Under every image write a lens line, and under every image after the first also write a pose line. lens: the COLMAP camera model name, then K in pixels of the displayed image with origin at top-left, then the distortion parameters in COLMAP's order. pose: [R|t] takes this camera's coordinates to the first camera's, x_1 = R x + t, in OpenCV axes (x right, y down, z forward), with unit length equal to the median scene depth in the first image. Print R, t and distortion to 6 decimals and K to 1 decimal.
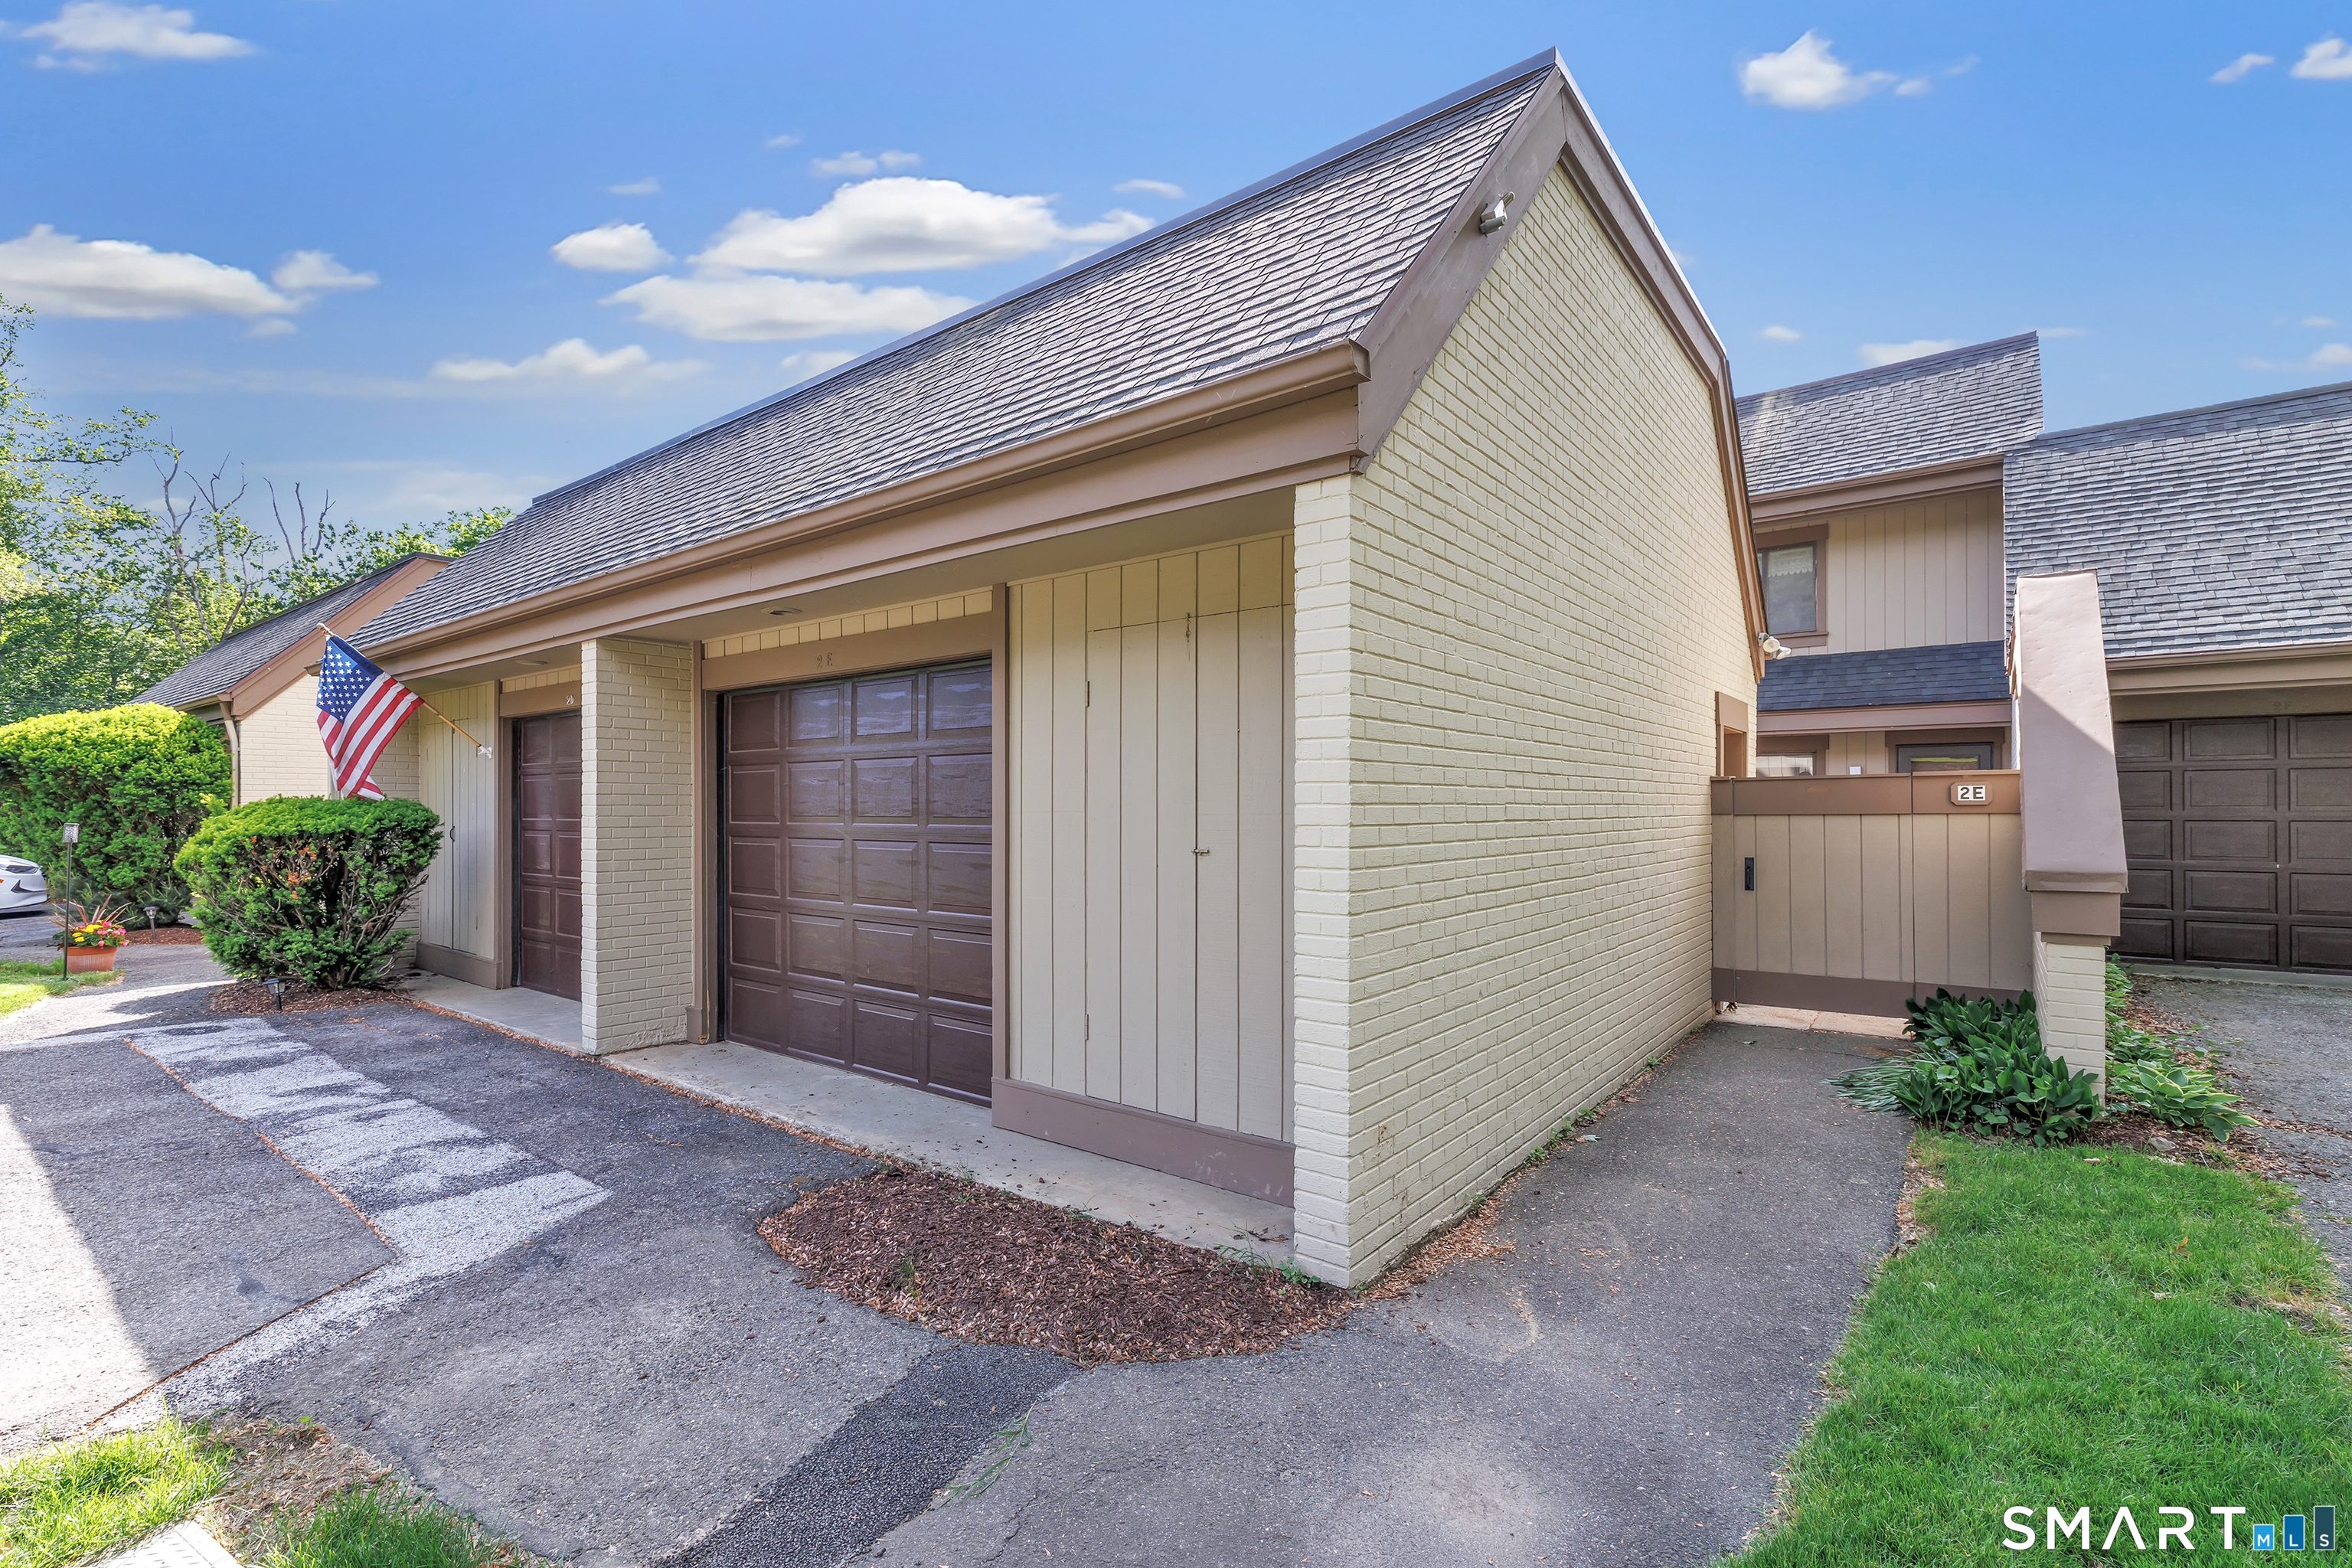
lens RADIAL K [[1022.8, 0, 1180.2], [0, 1022.8, 803.4], [0, 0, 1]] dist [0.000452, -0.000507]
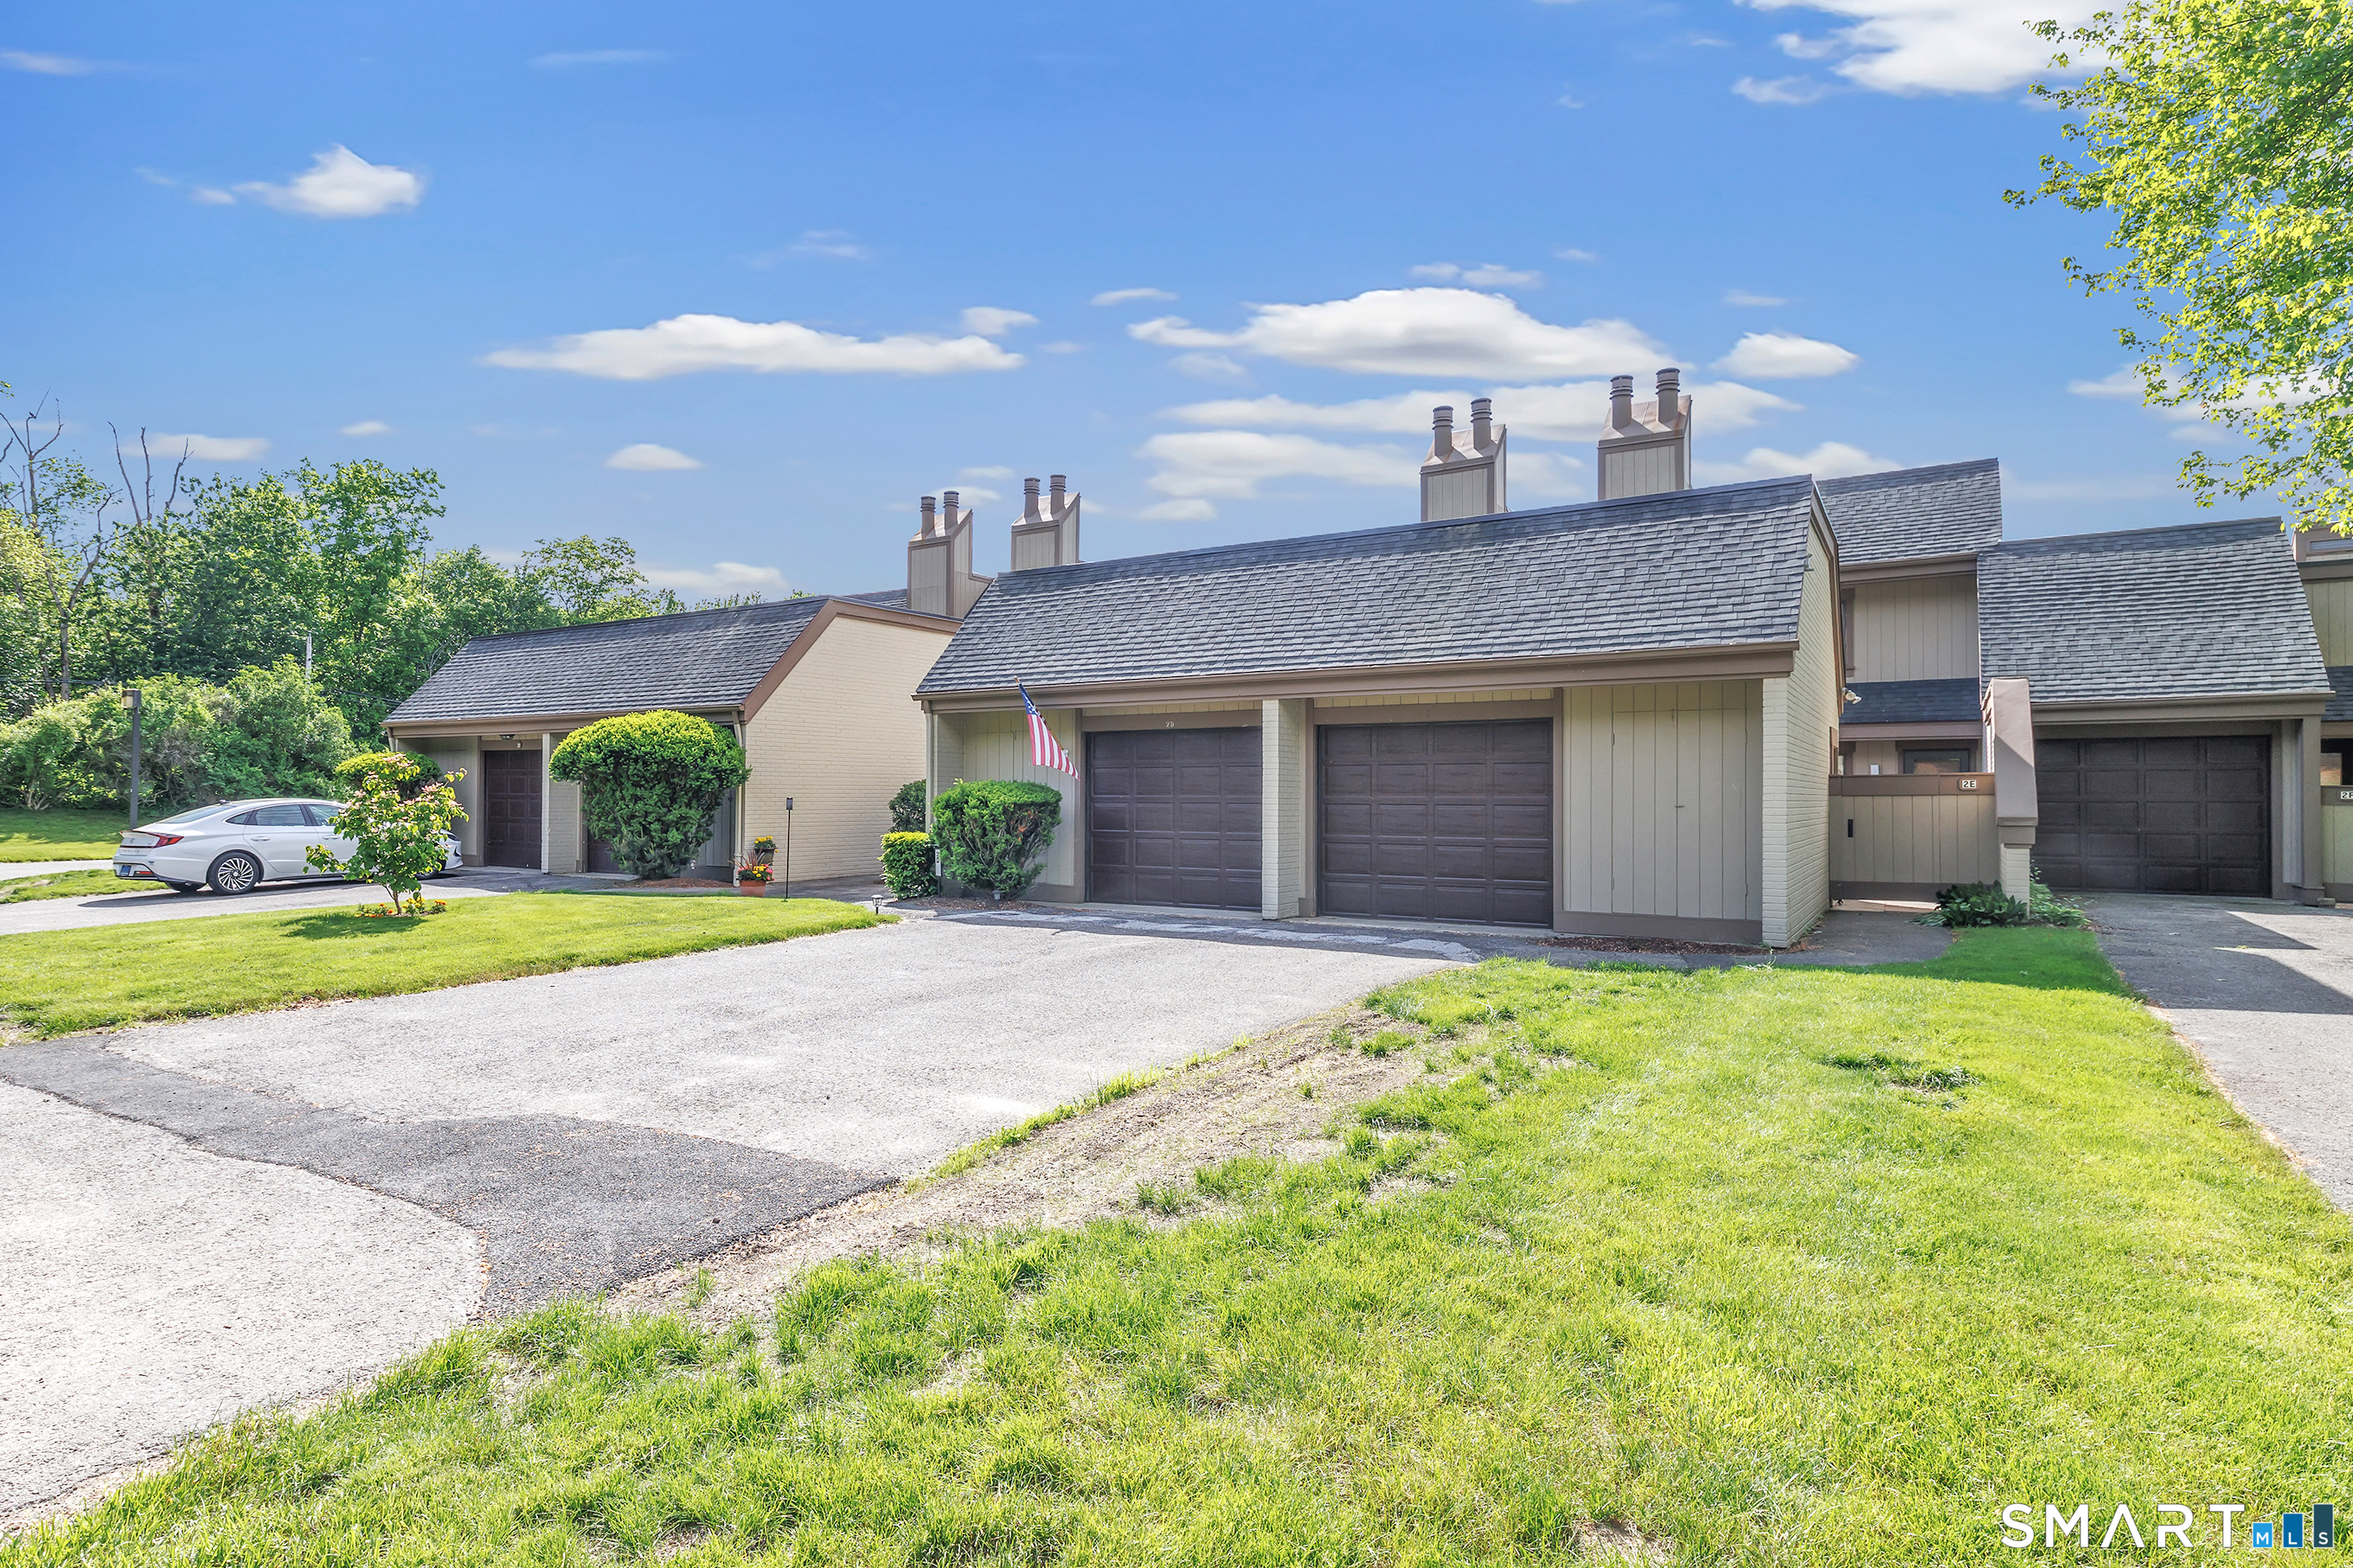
lens RADIAL K [[1121.4, 0, 1177.2], [0, 1121.4, 783.6], [0, 0, 1]] dist [-0.002988, -0.000084]
pose [[0.997806, 0.005385, 0.065990, -0.575031], [-0.004863, 0.999956, -0.008068, 0.008982], [-0.066031, 0.007730, 0.997788, -0.678649]]
